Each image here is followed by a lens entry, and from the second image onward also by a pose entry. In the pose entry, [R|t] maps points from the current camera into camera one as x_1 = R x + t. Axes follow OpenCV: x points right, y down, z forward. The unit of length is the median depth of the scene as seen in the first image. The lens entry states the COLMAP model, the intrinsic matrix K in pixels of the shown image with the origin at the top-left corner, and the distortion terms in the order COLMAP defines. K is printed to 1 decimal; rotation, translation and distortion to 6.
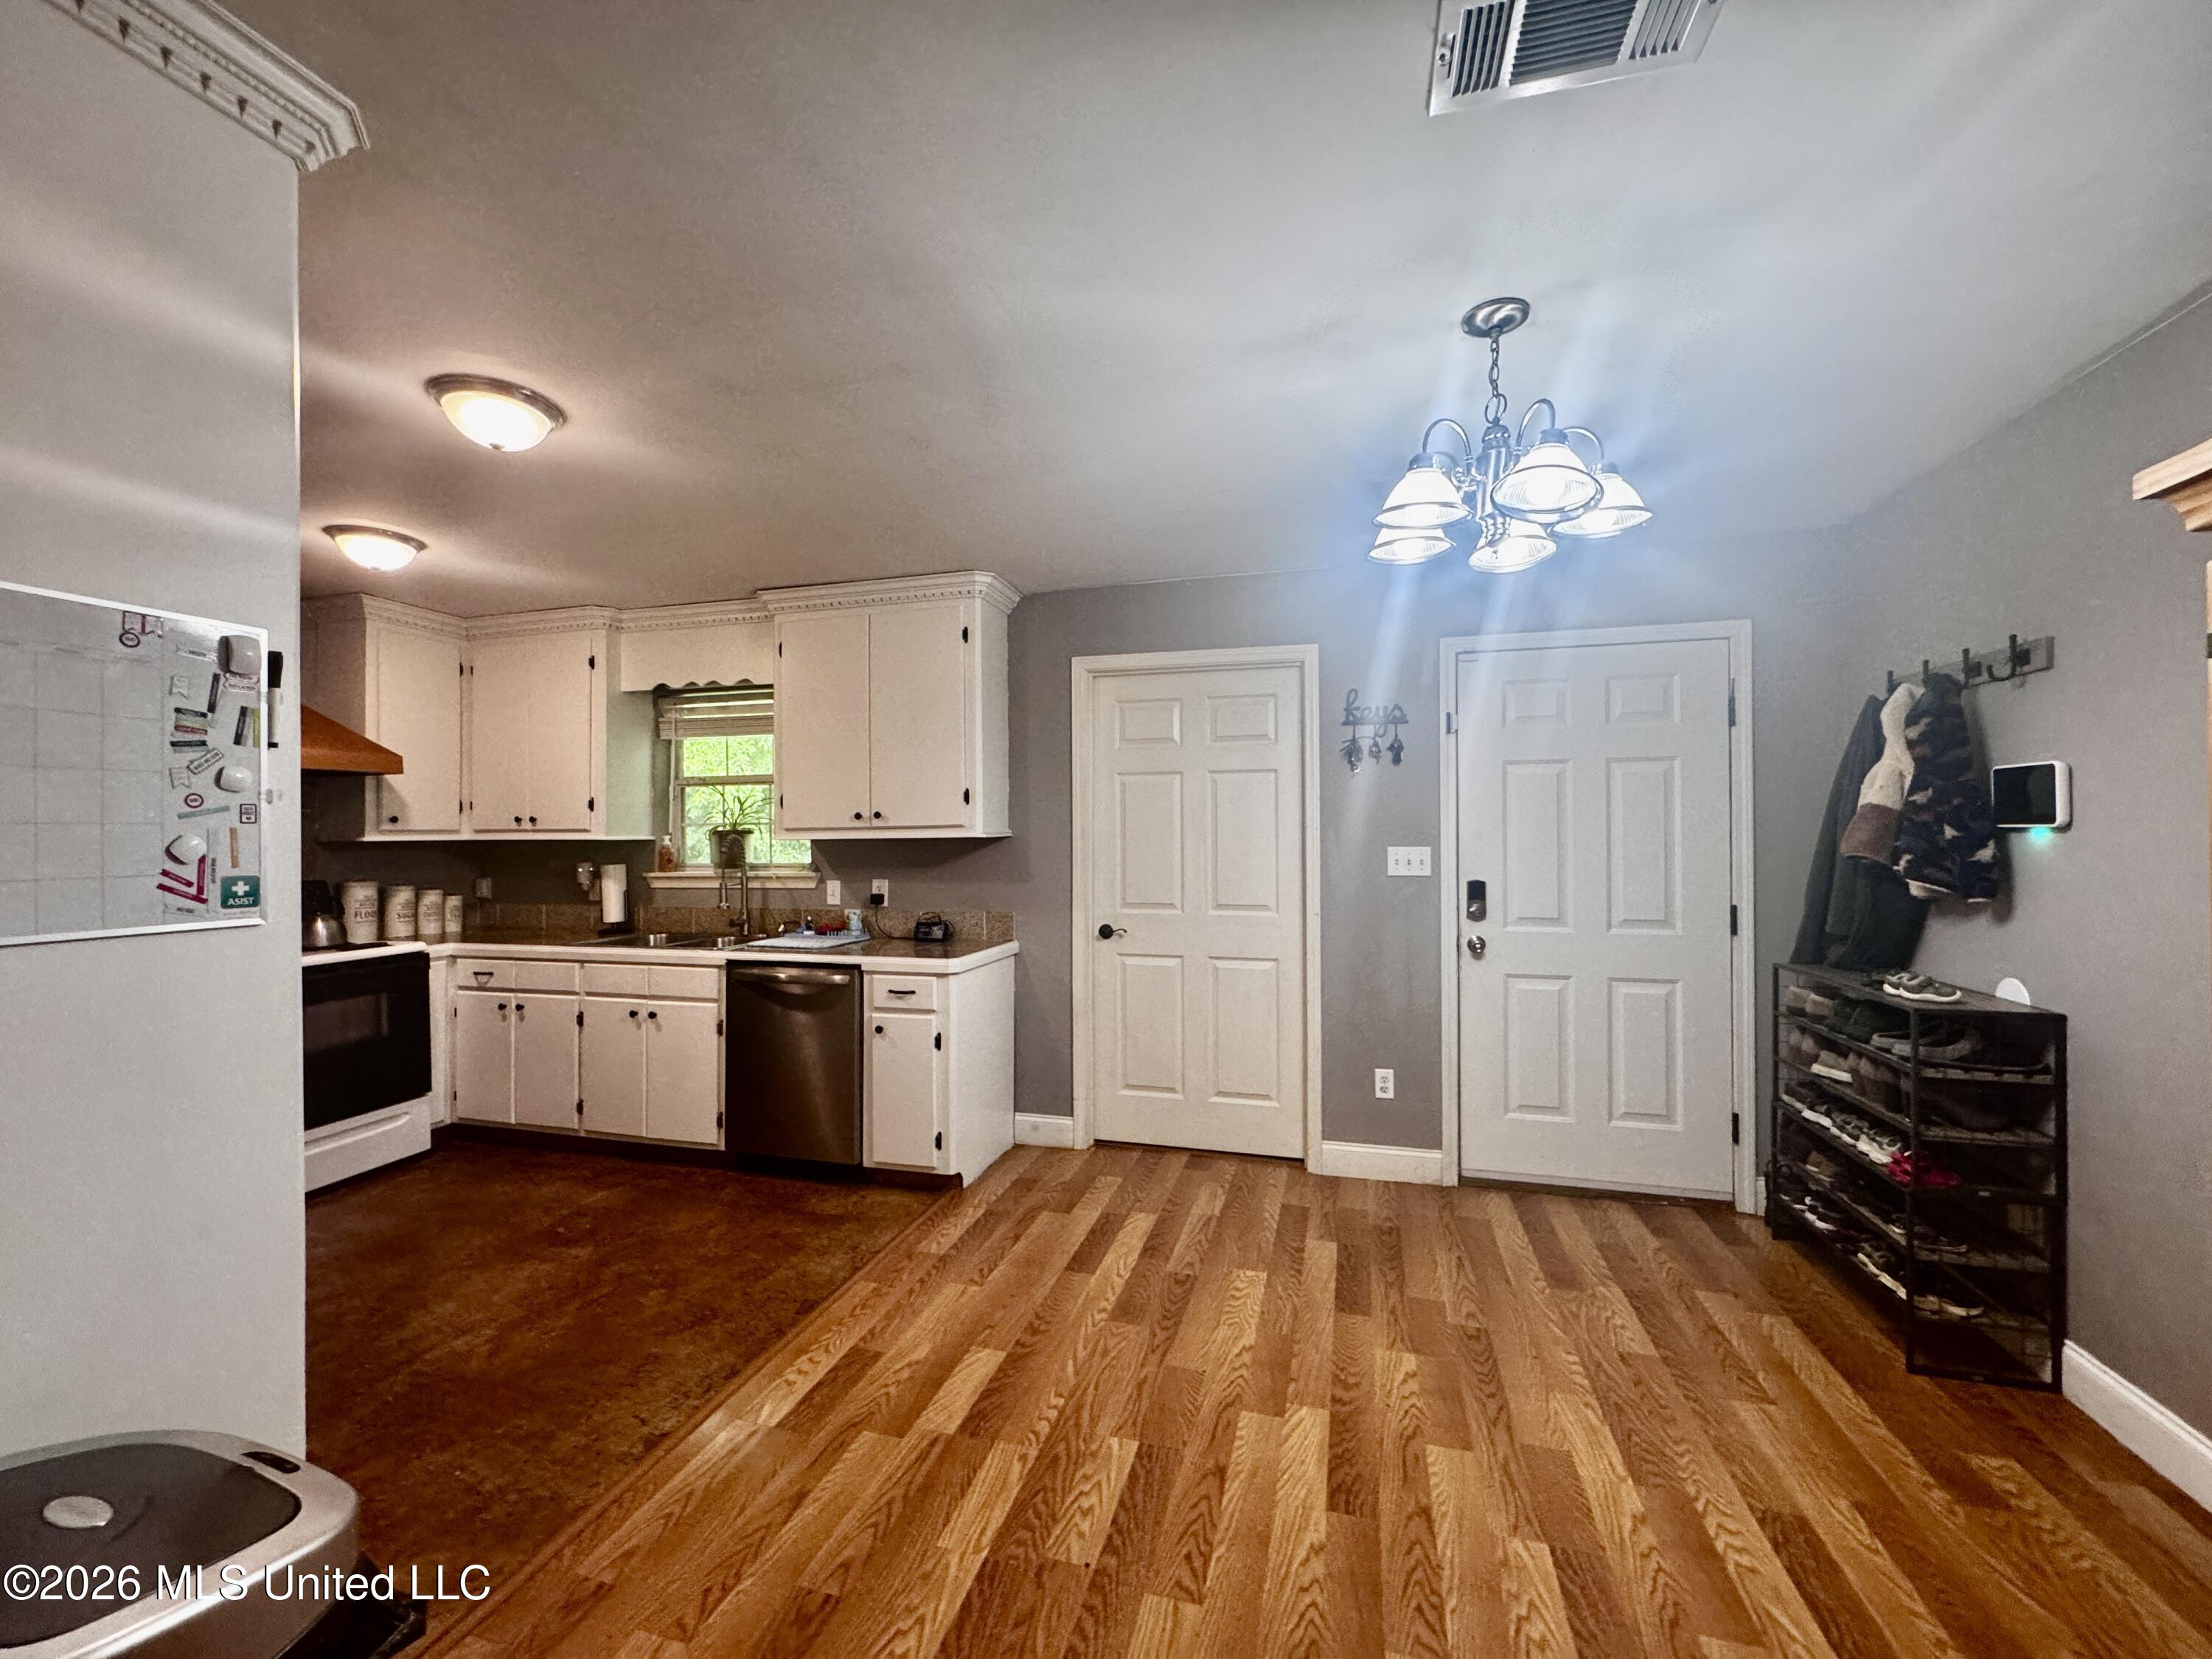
lens RADIAL K [[885.2, 0, 1115.1], [0, 885.2, 824.4], [0, 0, 1]] dist [-0.002120, 0.000424]
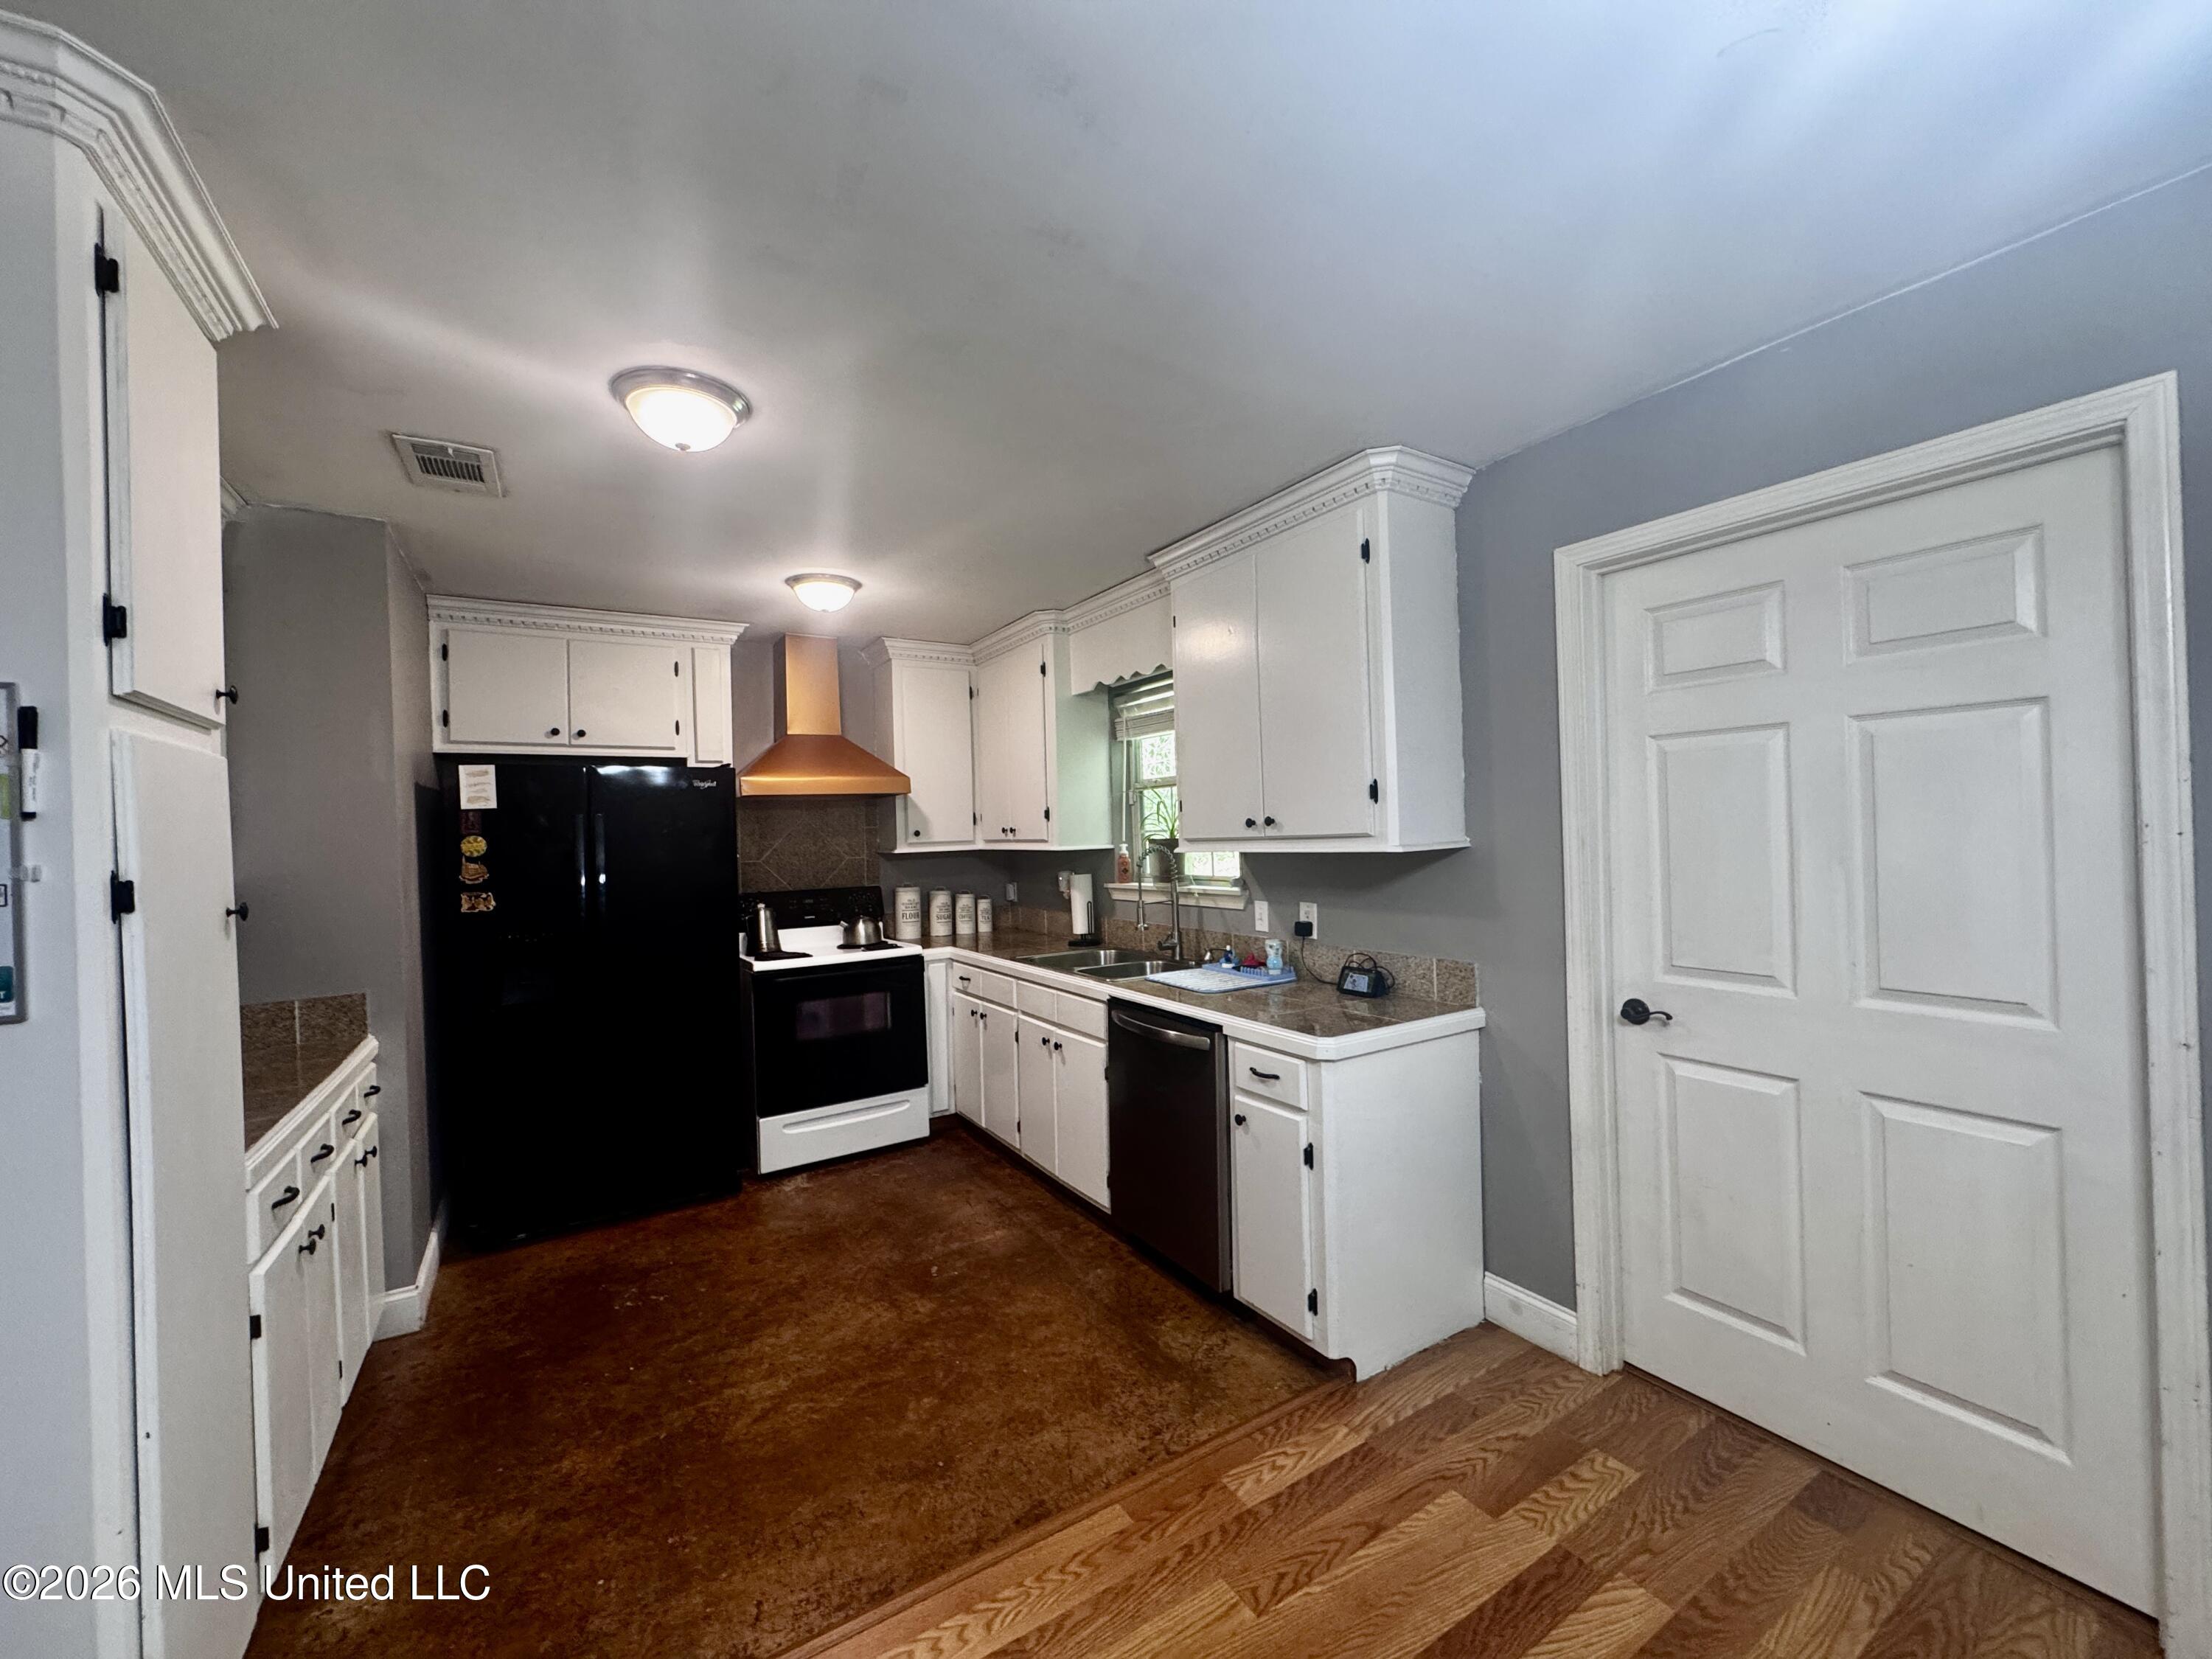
lens RADIAL K [[885.2, 0, 1104.2], [0, 885.2, 826.5], [0, 0, 1]] dist [-0.002120, 0.000424]
pose [[0.733706, -0.018719, -0.679209, 0.138120], [0.032993, 0.999423, 0.008096, -0.017161], [0.678666, -0.028350, 0.733900, 0.365072]]
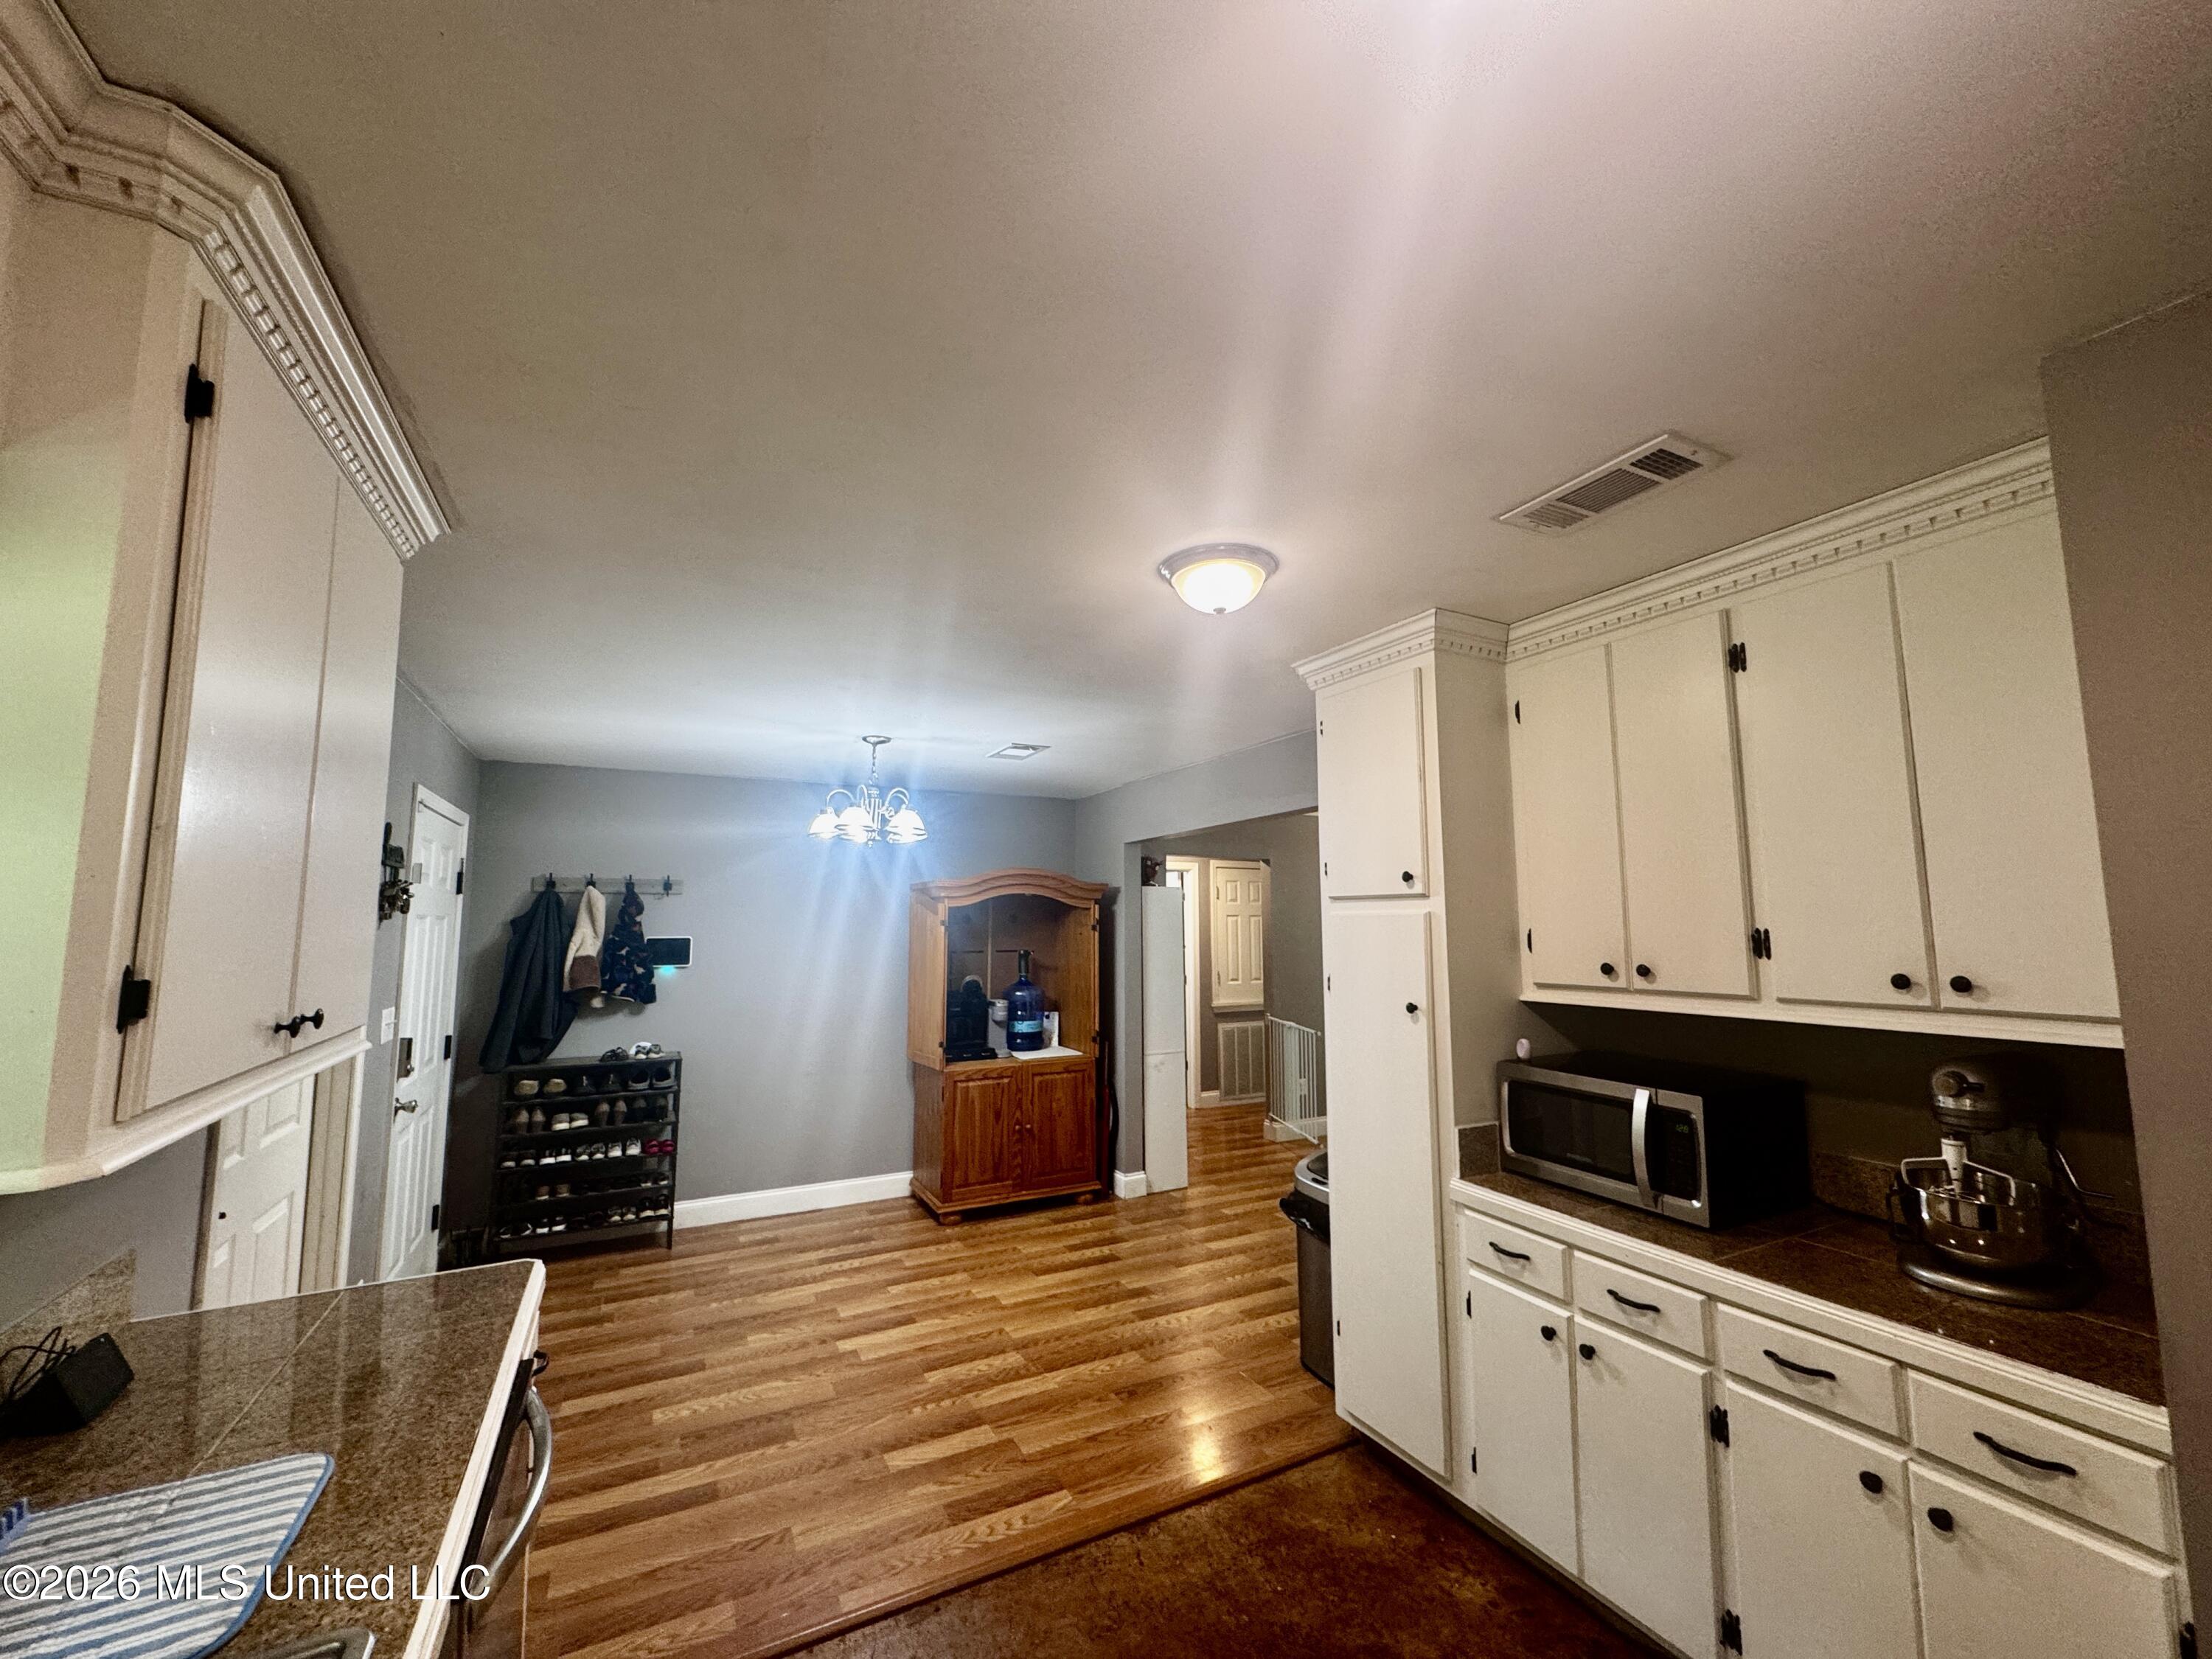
lens RADIAL K [[885.2, 0, 1103.0], [0, 885.2, 826.4], [0, 0, 1]] dist [-0.002120, 0.000424]
pose [[-0.678783, 0.091765, 0.728583, -0.768571], [0.002378, 0.992431, -0.122781, -0.040254], [-0.734335, -0.081609, -0.673863, 1.027384]]
